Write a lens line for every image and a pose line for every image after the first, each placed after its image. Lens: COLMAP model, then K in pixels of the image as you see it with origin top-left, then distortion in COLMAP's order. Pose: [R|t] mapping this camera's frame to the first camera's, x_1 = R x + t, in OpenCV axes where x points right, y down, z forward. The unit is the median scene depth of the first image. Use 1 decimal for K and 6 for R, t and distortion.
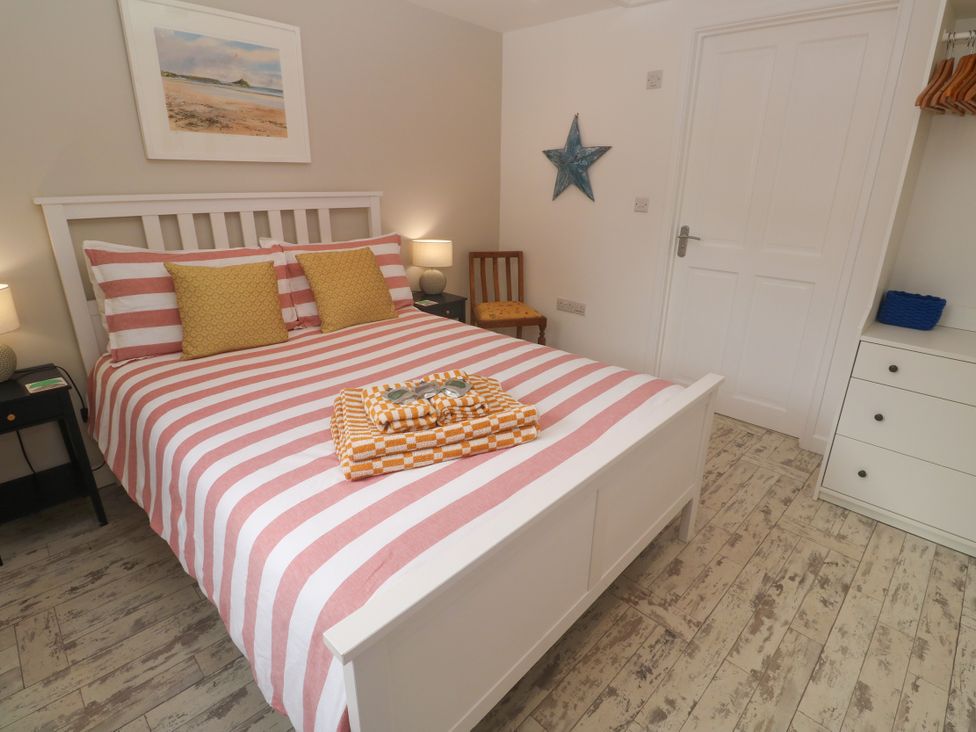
lens RADIAL K [[507.7, 0, 500.7], [0, 507.7, 356.6], [0, 0, 1]] dist [0.000333, -0.014279]
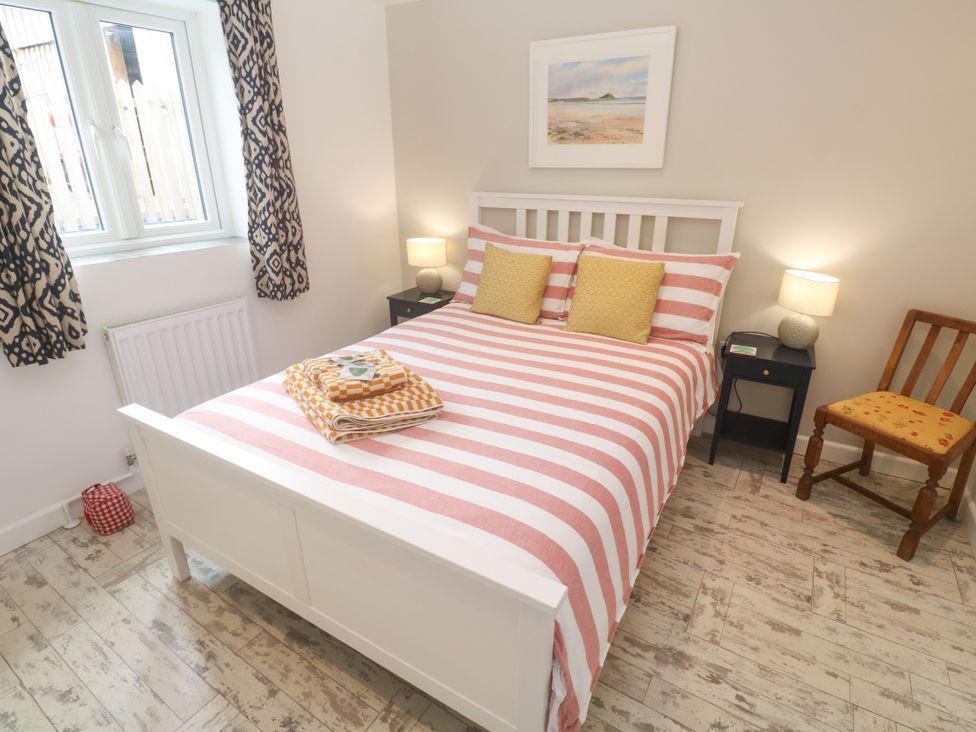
lens RADIAL K [[507.7, 0, 500.7], [0, 507.7, 356.6], [0, 0, 1]] dist [0.000333, -0.014279]
pose [[0.215012, 0.336951, -0.916643, 0.656244], [-0.325685, 0.909605, 0.257970, -0.241245], [0.920706, 0.243070, 0.305316, 0.600955]]
